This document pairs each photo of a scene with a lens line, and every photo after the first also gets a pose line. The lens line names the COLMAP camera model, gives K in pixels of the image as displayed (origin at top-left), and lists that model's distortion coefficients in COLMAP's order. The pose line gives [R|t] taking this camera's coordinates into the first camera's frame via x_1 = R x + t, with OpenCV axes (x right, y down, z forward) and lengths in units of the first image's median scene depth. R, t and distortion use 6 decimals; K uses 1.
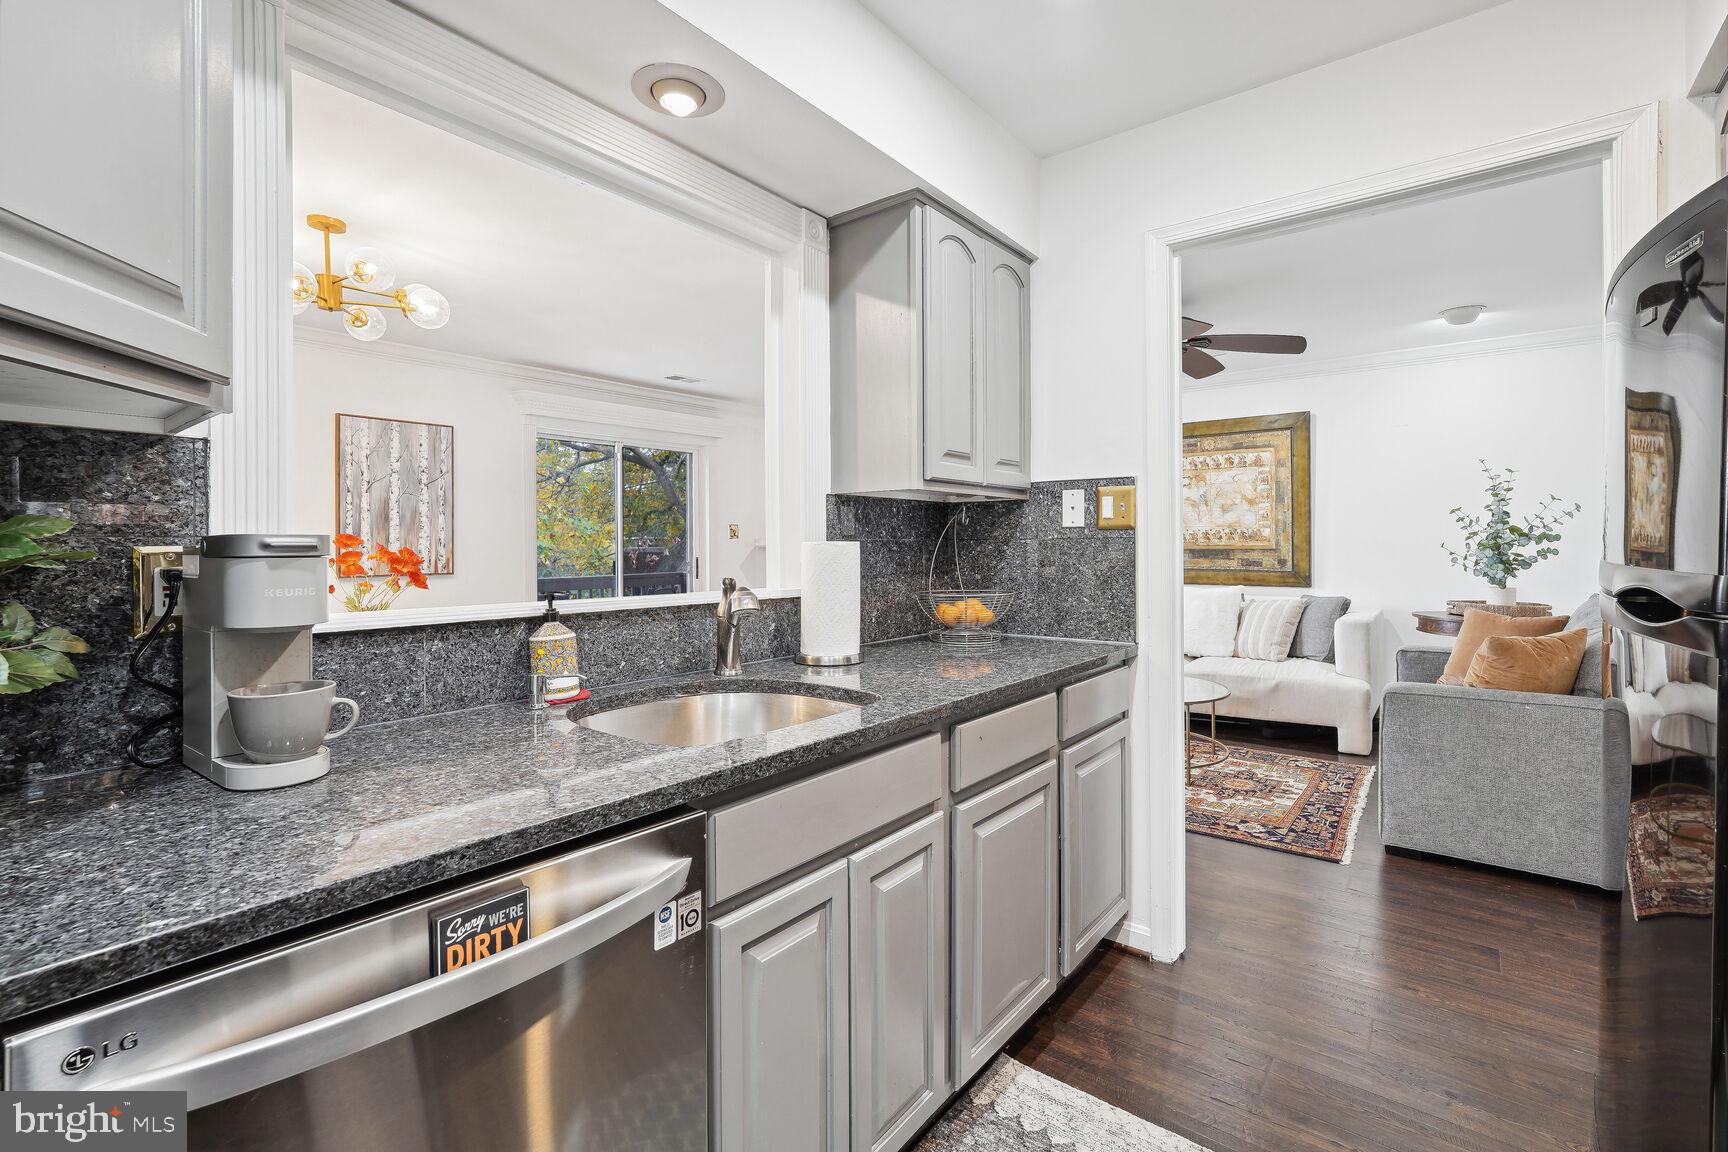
lens RADIAL K [[770.0, 0, 862.6], [0, 770.0, 566.2], [0, 0, 1]] dist [-0.017562, 0.010486]
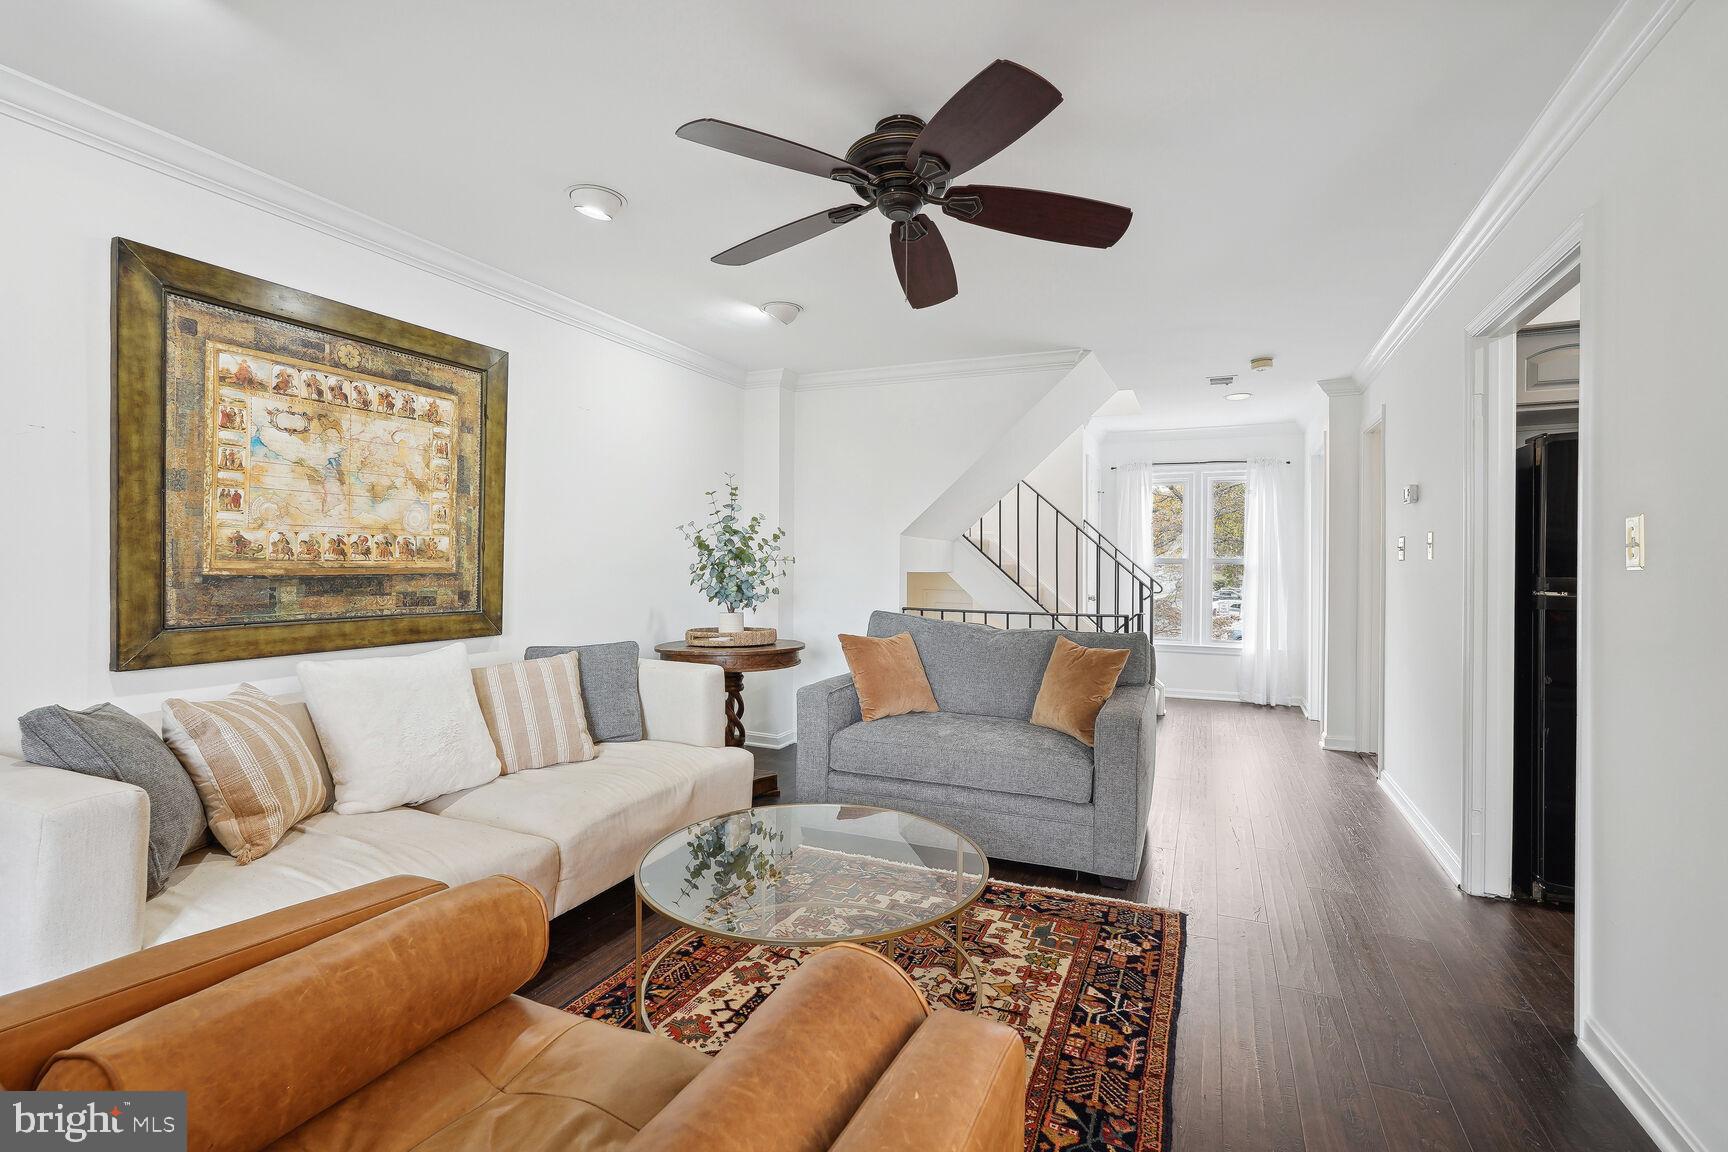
lens RADIAL K [[782.4, 0, 868.0], [0, 782.4, 563.5], [0, 0, 1]] dist [-0.003726, 0.001161]
pose [[-0.244503, 0.005668, 0.969632, -0.101720], [0.024595, 0.999697, 0.000358, -0.022515], [-0.969337, 0.023935, -0.244568, 0.844689]]
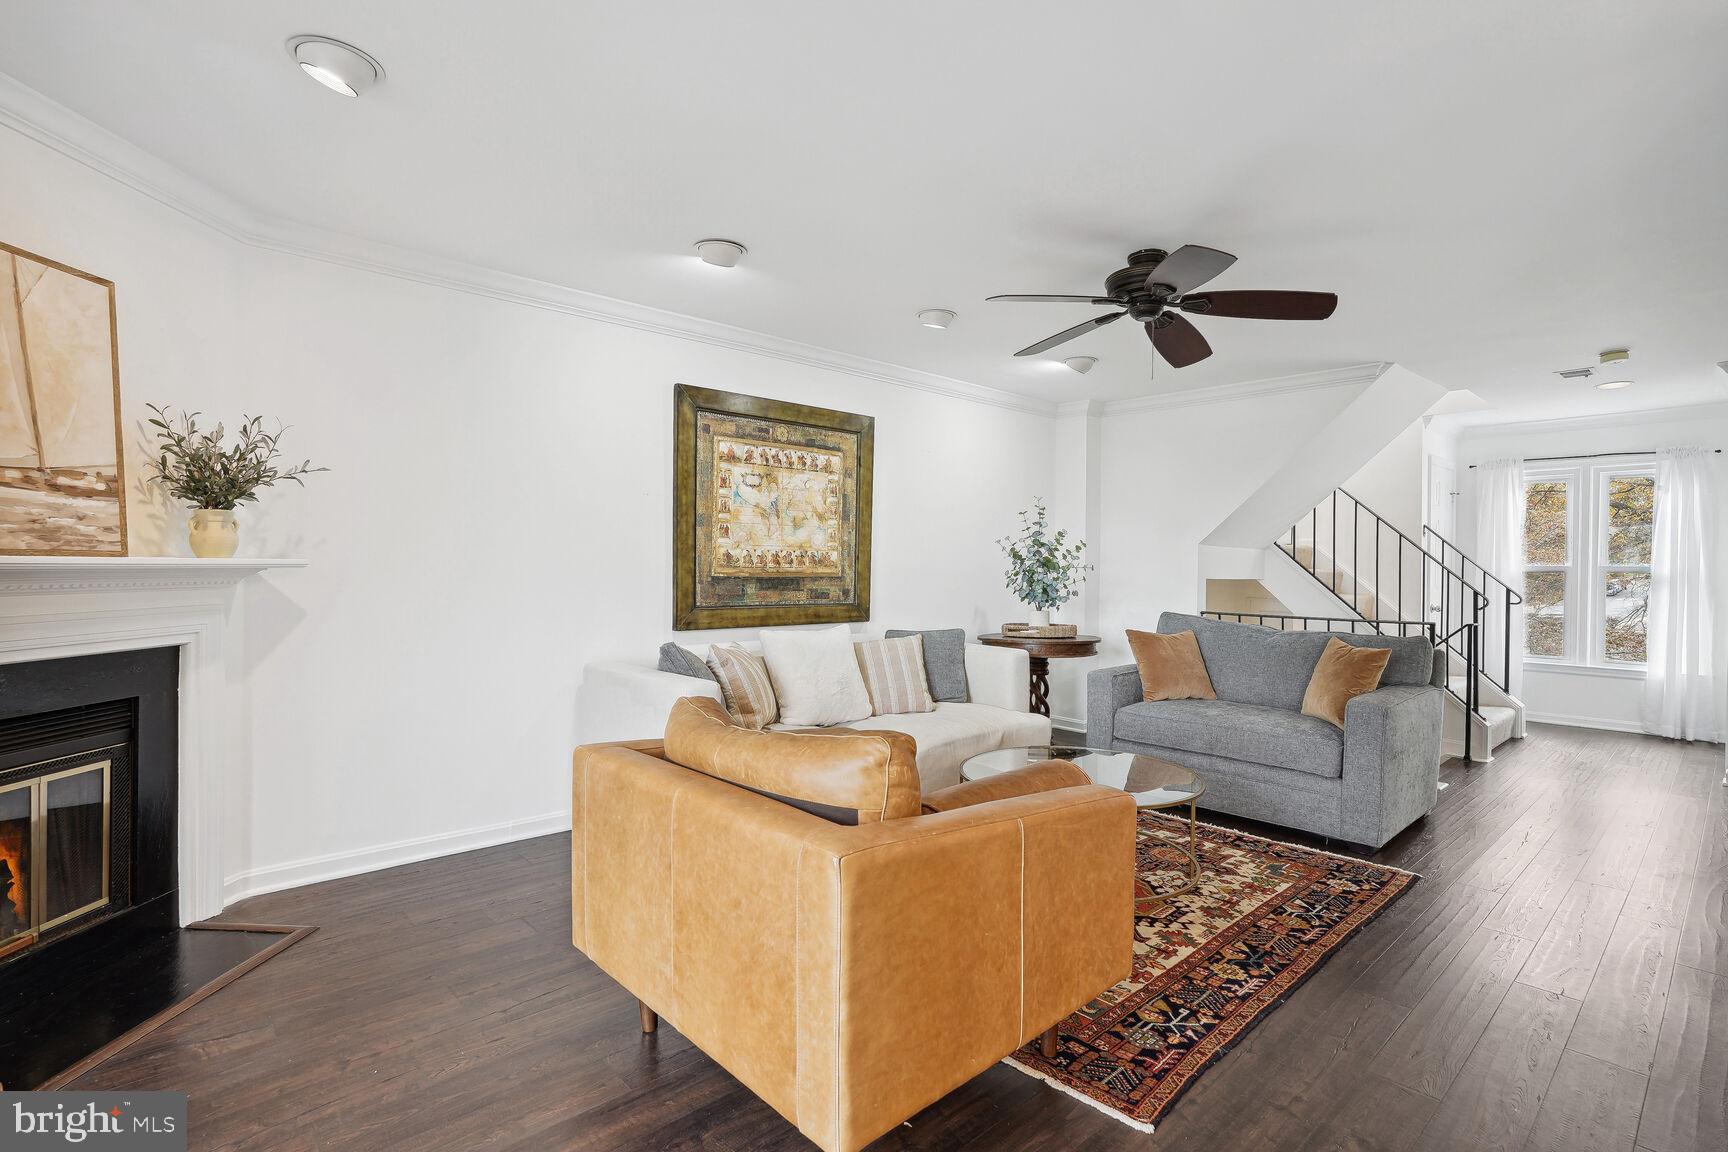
lens RADIAL K [[832.8, 0, 871.5], [0, 832.8, 577.9], [0, 0, 1]] dist [0.001745, 0.000646]
pose [[0.156584, -0.003621, 0.987658, -0.332995], [0.019825, 0.999803, 0.000522, -0.021067], [-0.987466, 0.019499, 0.156625, 0.829407]]
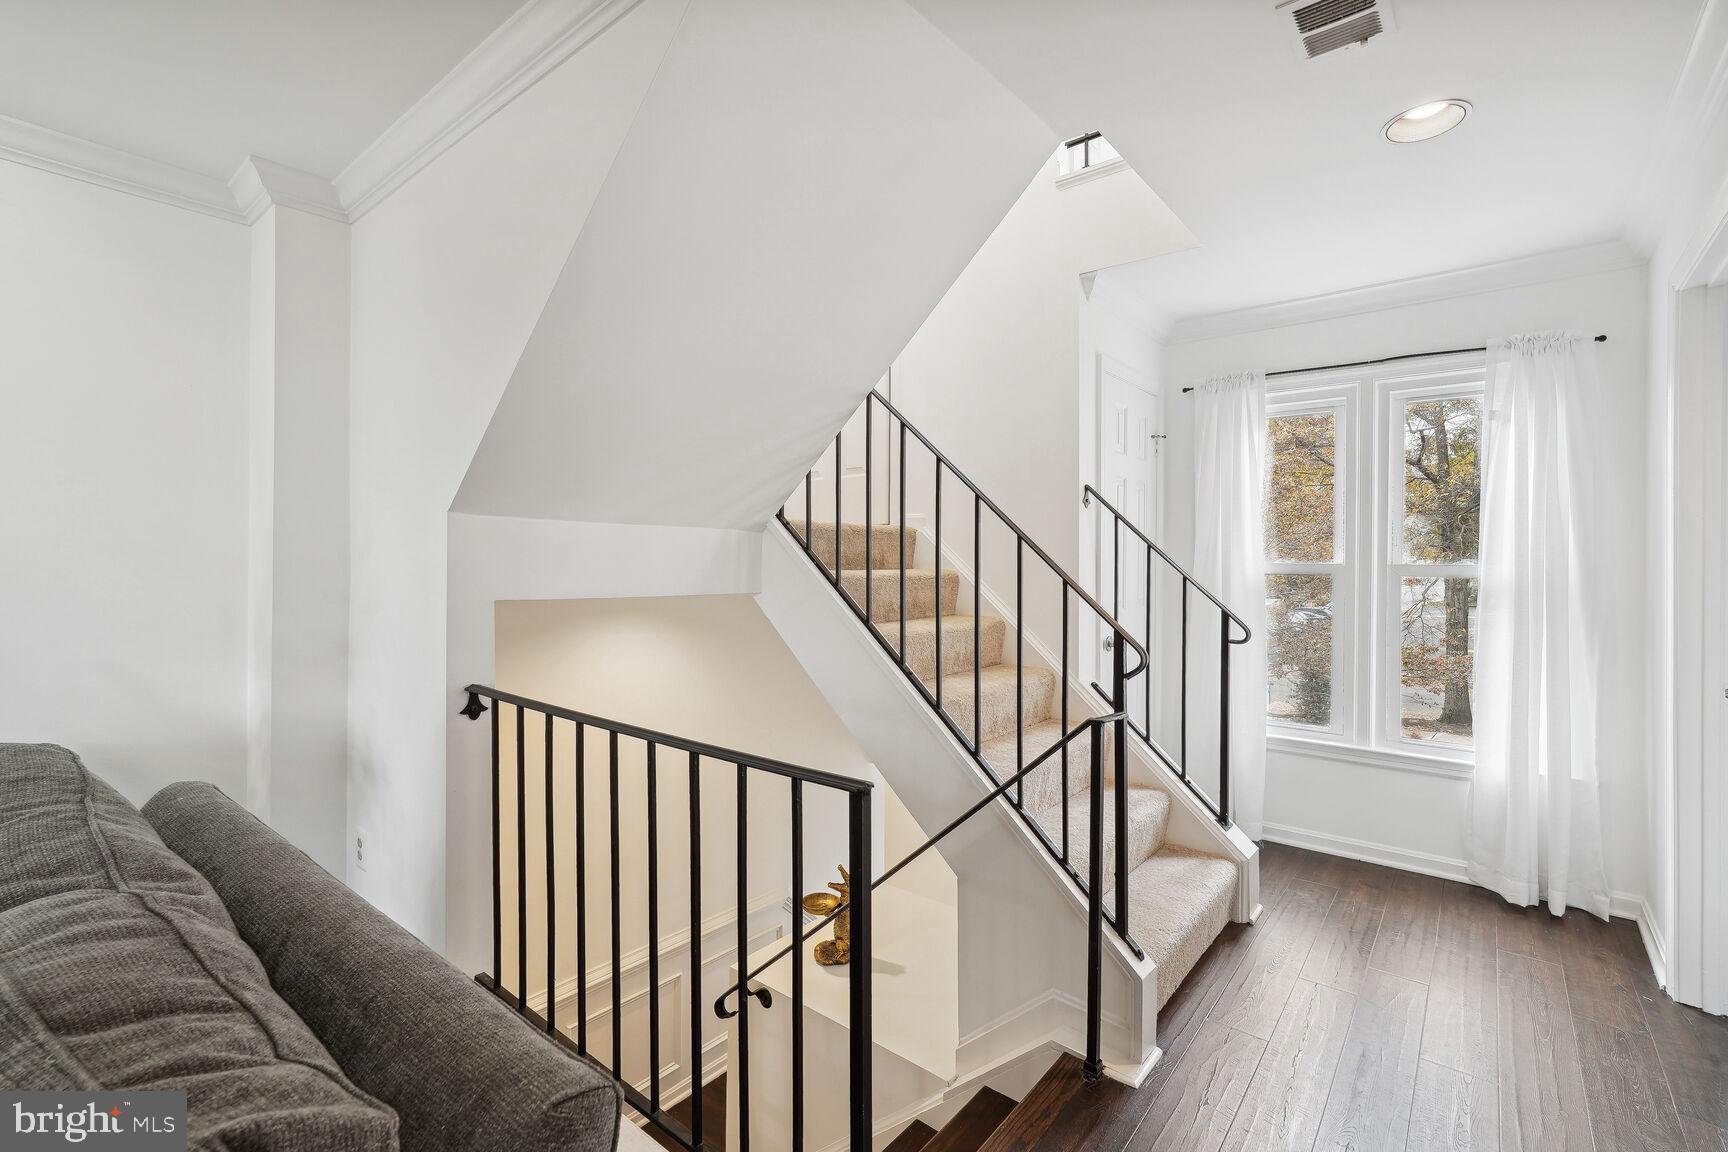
lens RADIAL K [[778.4, 0, 865.5], [0, 778.4, 553.5], [0, 0, 1]] dist [-0.000382, 0.009205]
pose [[0.018699, 0.013559, 0.999733, 0.397452], [0.013218, 0.999817, -0.013807, -0.023561], [-0.999738, 0.013472, 0.018516, 0.381888]]
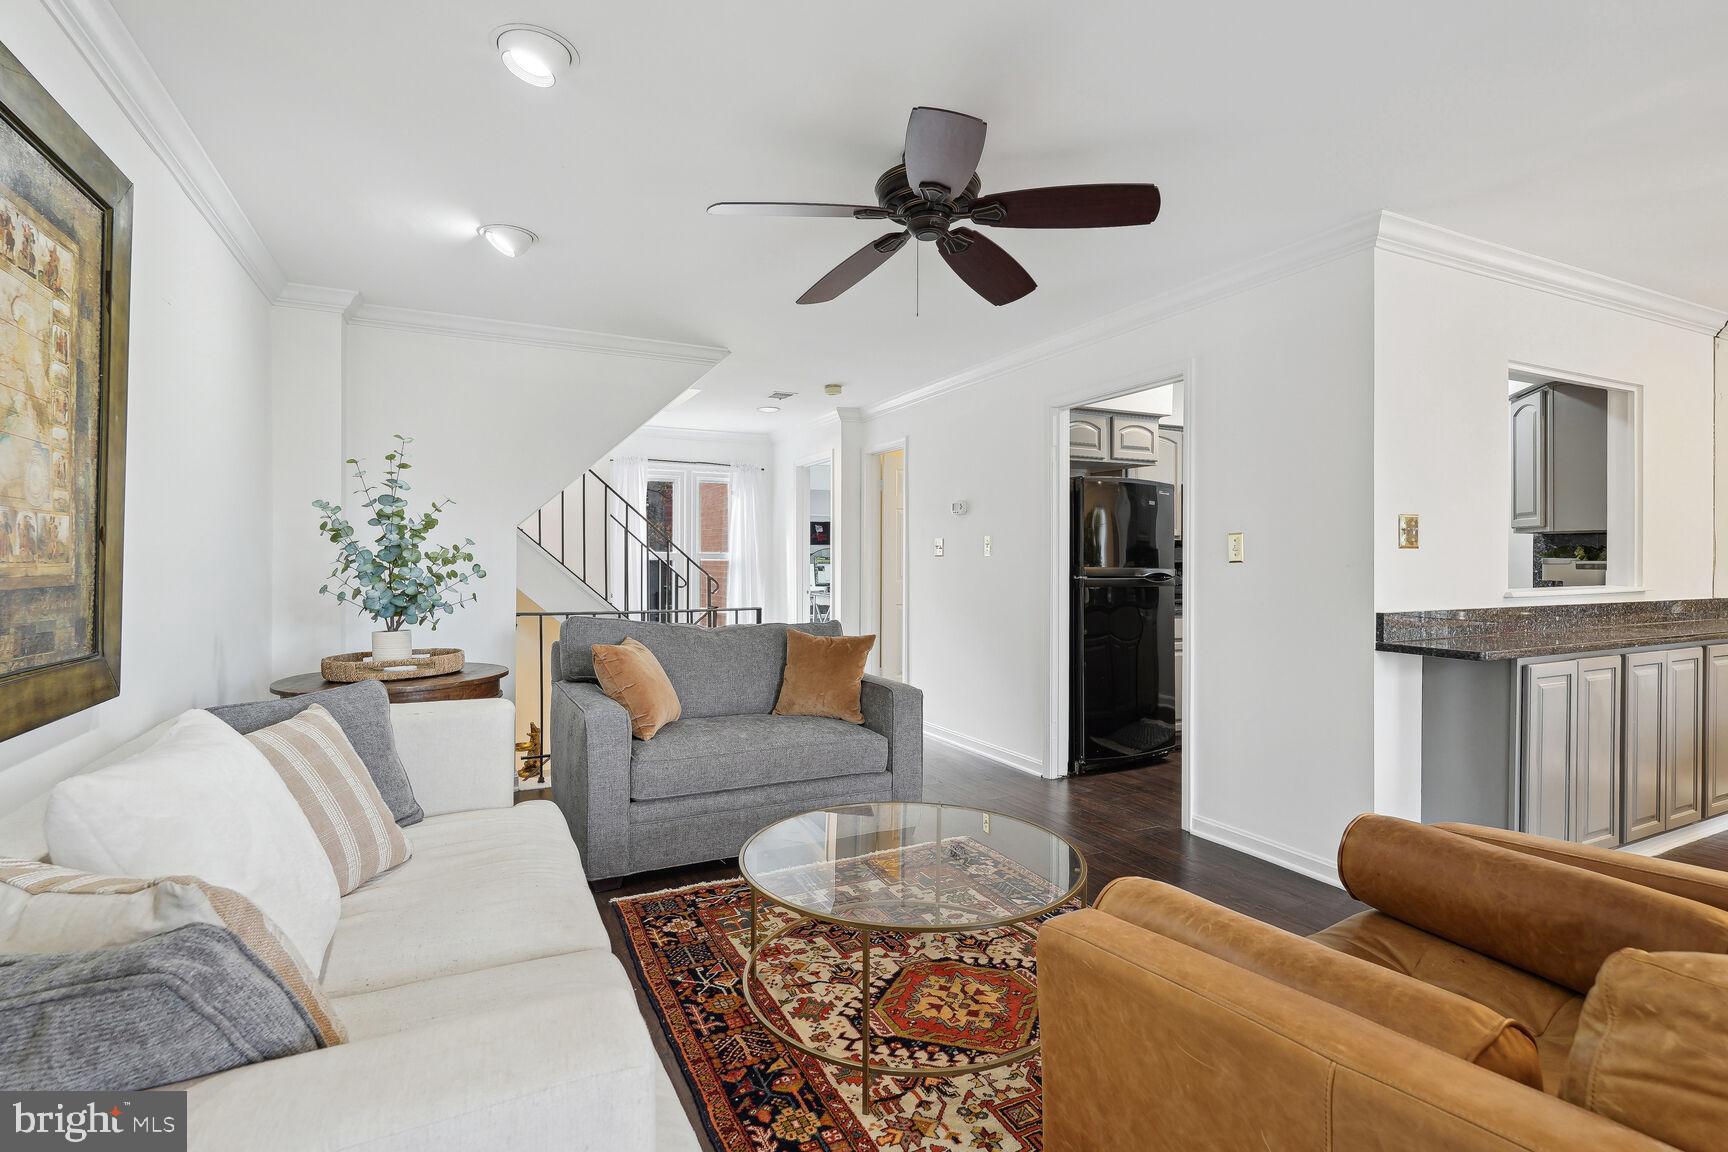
lens RADIAL K [[814.8, 0, 862.4], [0, 814.8, 565.5], [0, 0, 1]] dist [-0.000892, 0.000034]
pose [[-0.901336, 0.002822, 0.433111, 0.125282], [0.018041, 0.999356, 0.031033, -0.034646], [-0.432744, 0.035785, -0.900806, 1.152331]]
